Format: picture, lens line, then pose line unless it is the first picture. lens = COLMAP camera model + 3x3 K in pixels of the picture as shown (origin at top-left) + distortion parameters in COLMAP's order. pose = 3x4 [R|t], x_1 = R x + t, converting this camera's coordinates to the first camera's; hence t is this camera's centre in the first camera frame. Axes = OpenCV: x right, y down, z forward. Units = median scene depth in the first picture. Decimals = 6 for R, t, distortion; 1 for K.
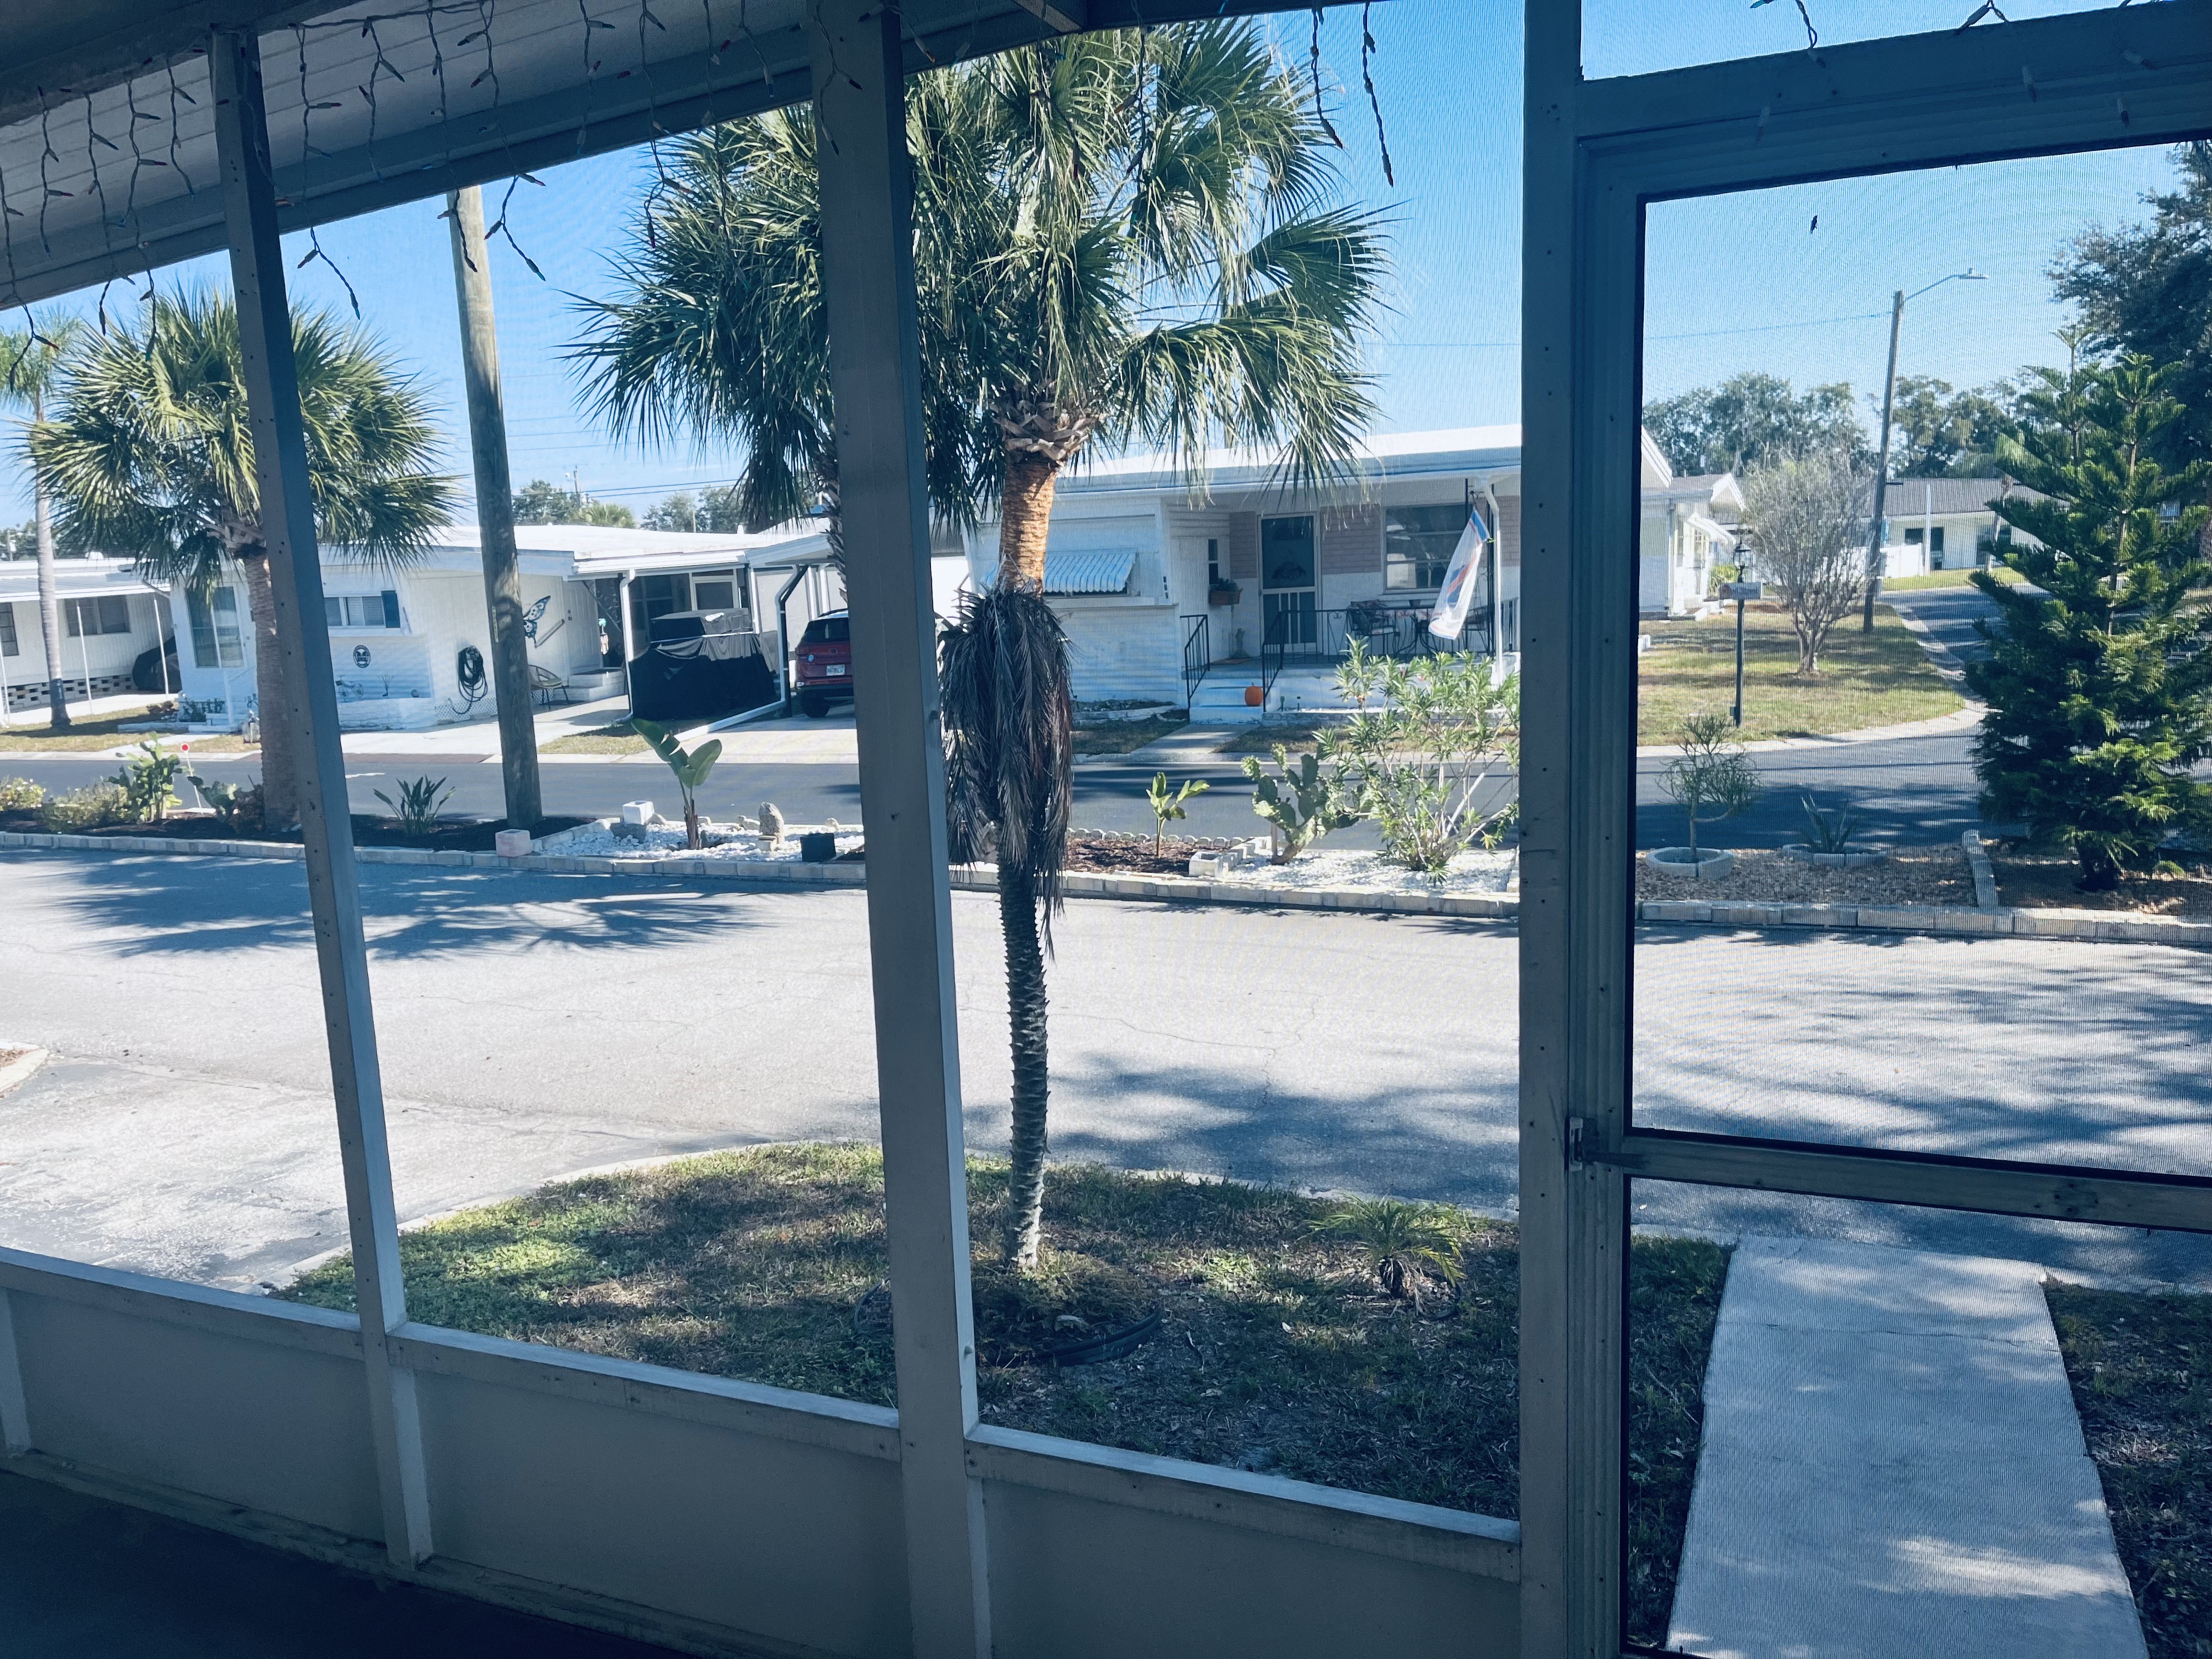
lens RADIAL K [[1677.2, 0, 1120.0], [0, 1677.2, 833.2], [0, 0, 1]] dist [0.067205, -0.094925]
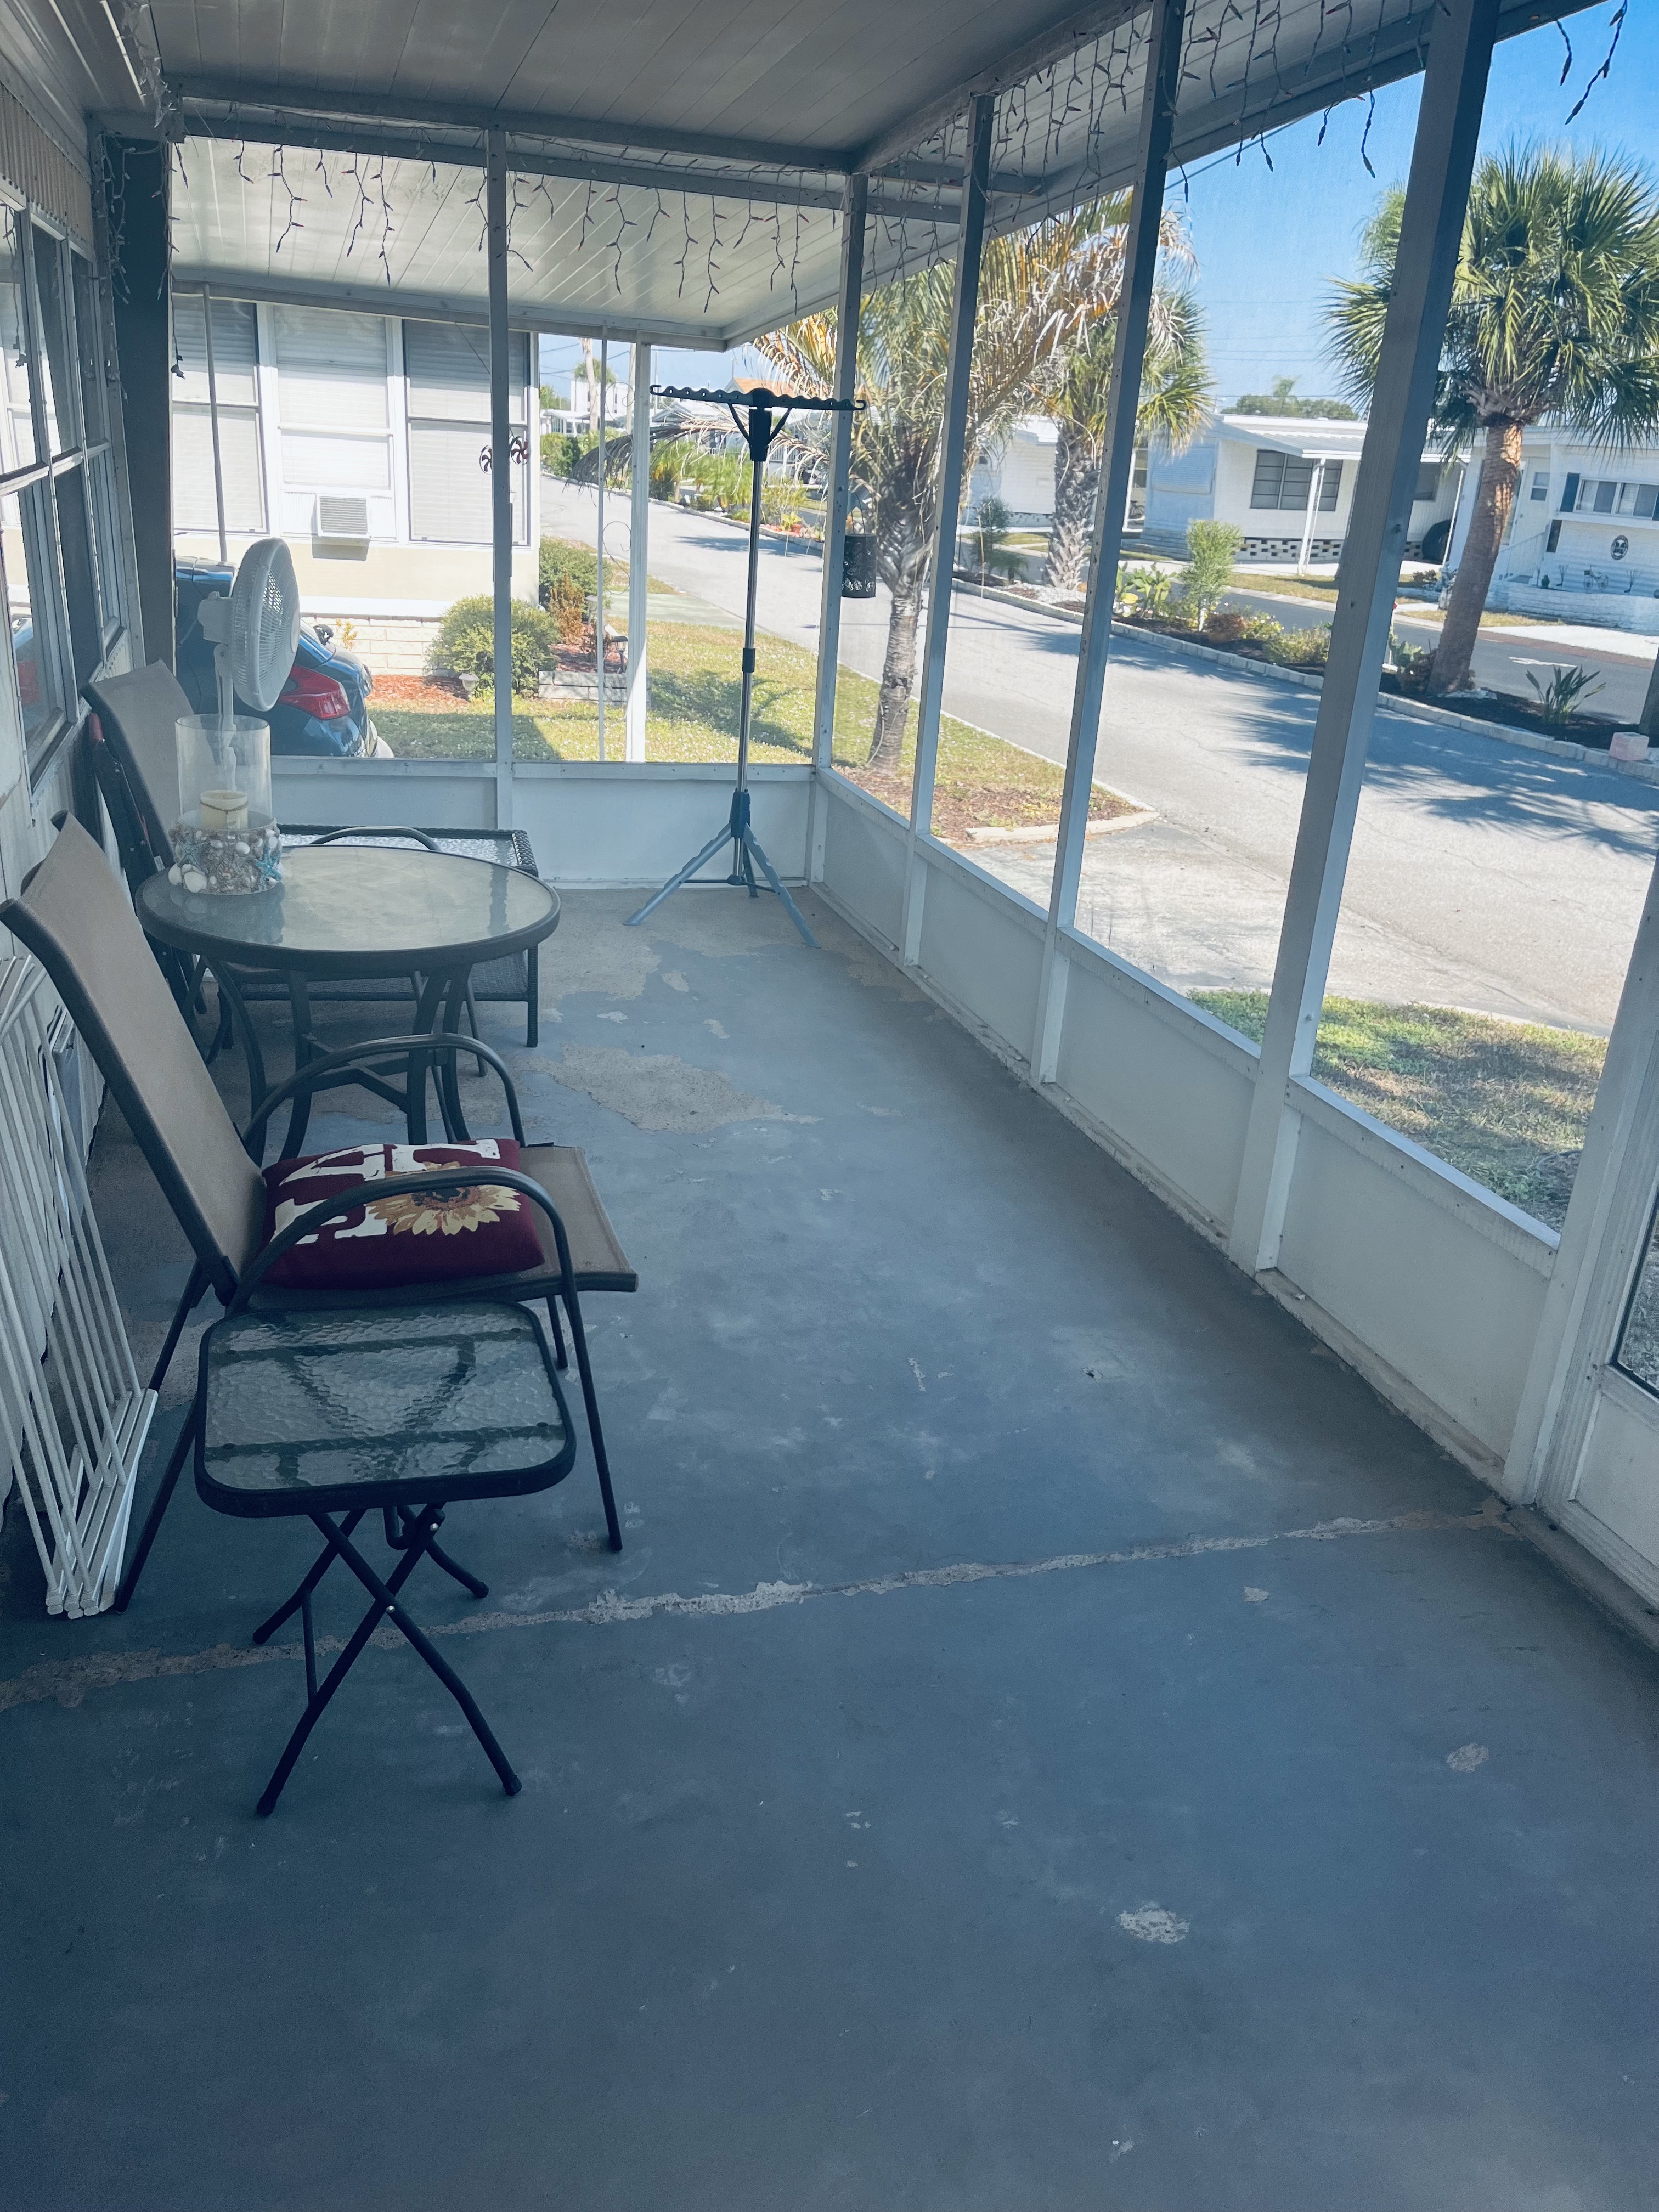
lens RADIAL K [[1677.2, 0, 807.6], [0, 1677.2, 1122.0], [0, 0, 1]] dist [0.067205, -0.094925]
pose [[0.629428, 0.361048, -0.688088, 0.179680], [-0.204015, 0.931222, 0.302001, 0.014495], [0.749799, -0.049707, 0.659796, -0.062503]]
